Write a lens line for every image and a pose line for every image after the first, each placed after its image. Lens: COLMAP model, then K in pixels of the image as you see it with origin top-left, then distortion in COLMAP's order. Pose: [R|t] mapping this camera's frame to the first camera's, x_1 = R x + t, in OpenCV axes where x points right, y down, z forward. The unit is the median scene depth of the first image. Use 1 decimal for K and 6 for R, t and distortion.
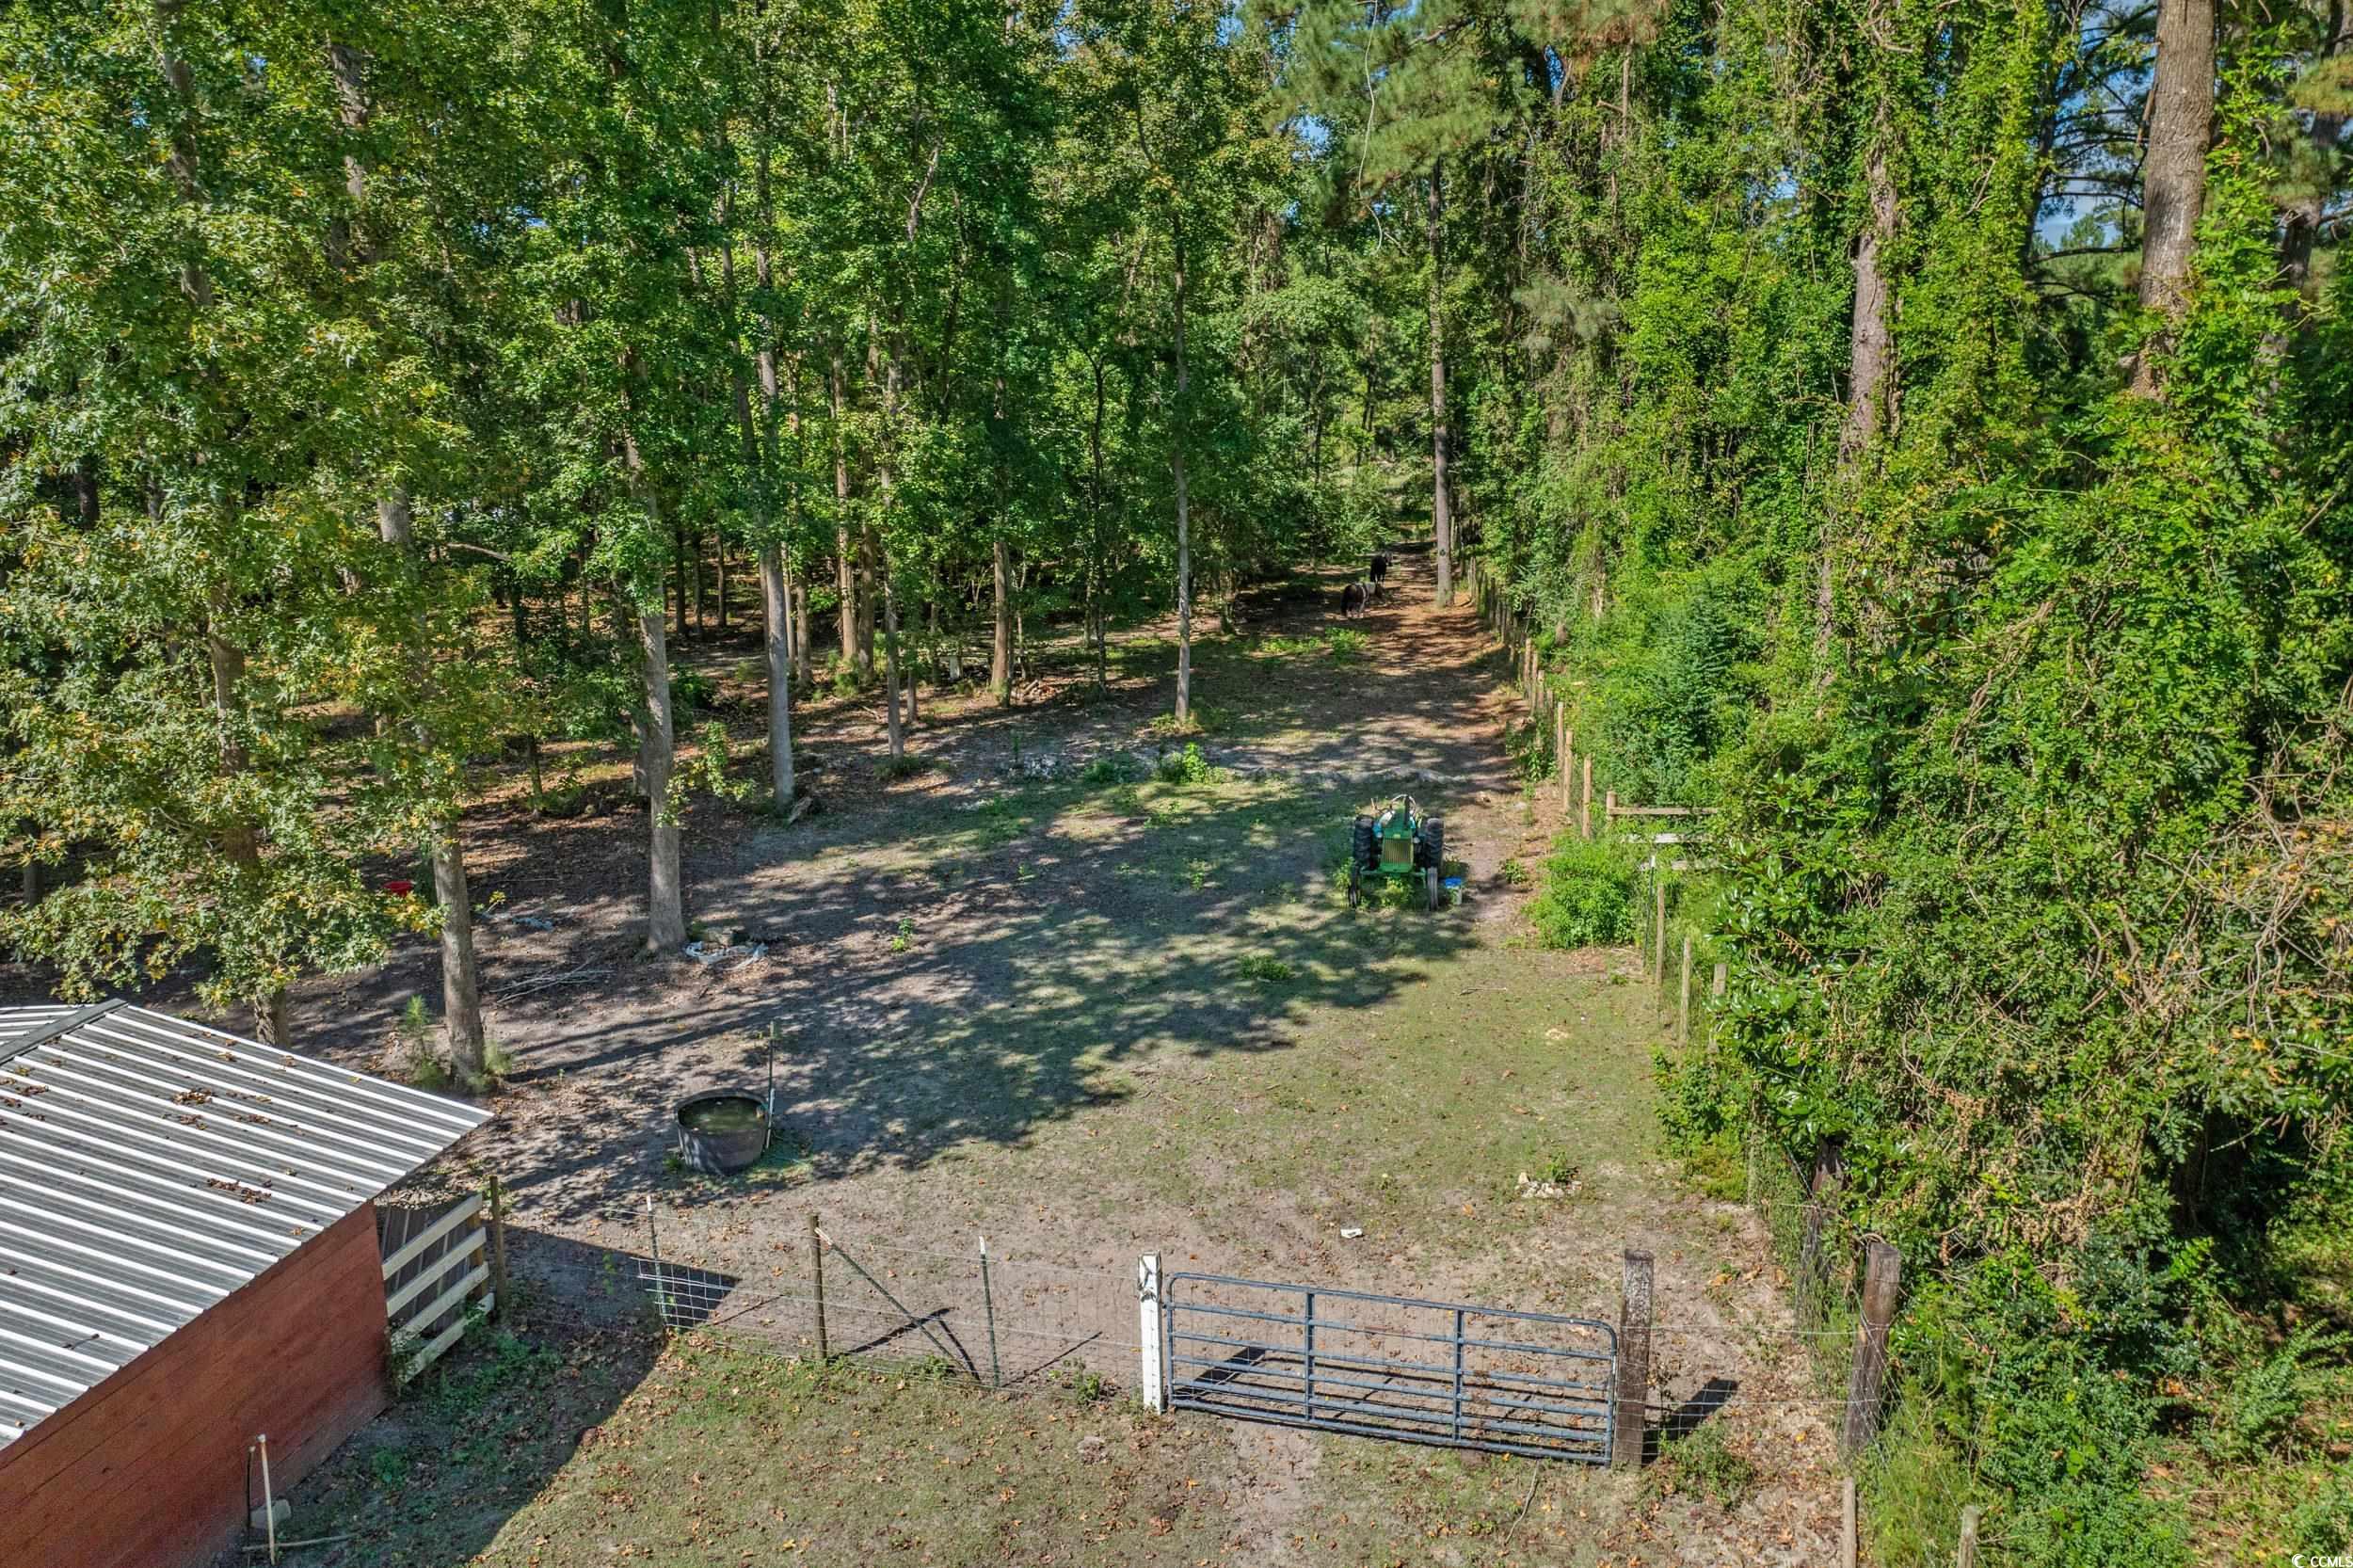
lens RADIAL K [[1668.9, 0, 1176.5], [0, 1668.9, 784.0], [0, 0, 1]] dist [-0.049494, 0.032335]
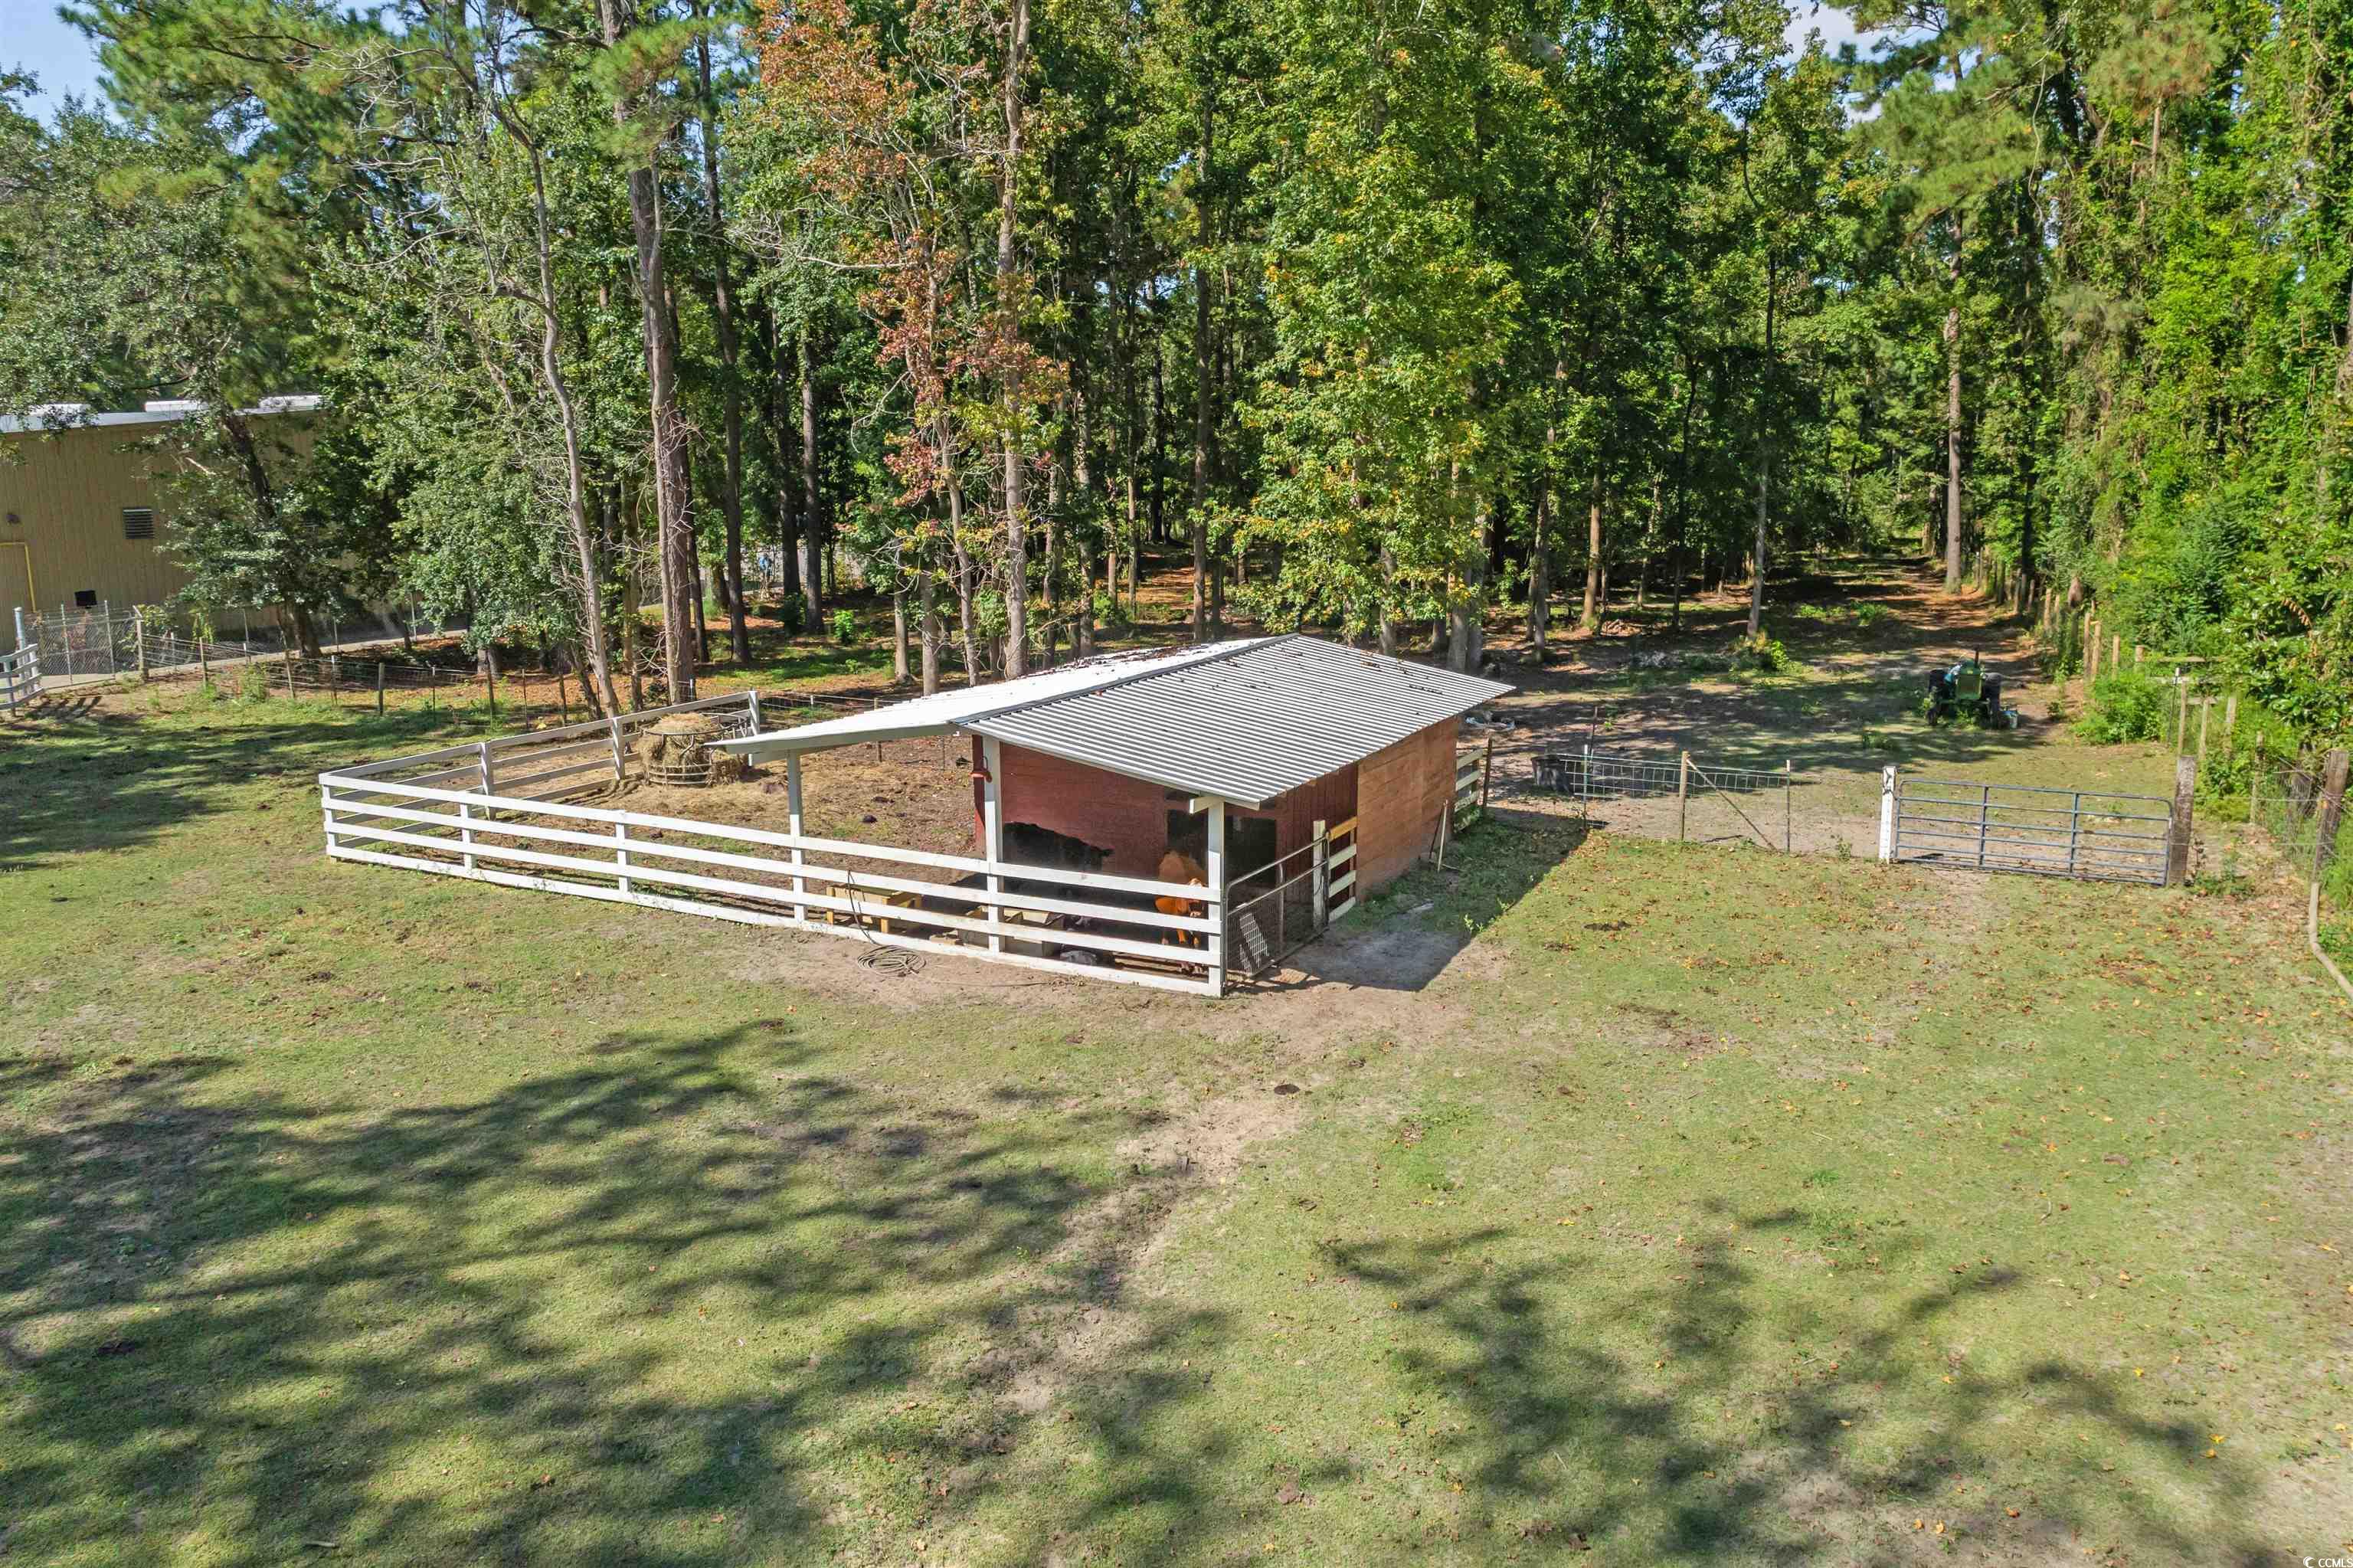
lens RADIAL K [[1769.8, 0, 1176.5], [0, 1769.8, 784.0], [0, 0, 1]] dist [-0.063076, 0.087490]
pose [[0.975321, 0.039637, -0.217203, -0.141708], [-0.051777, 0.997382, -0.050489, 0.173871], [0.214633, 0.060489, 0.974820, -0.410585]]
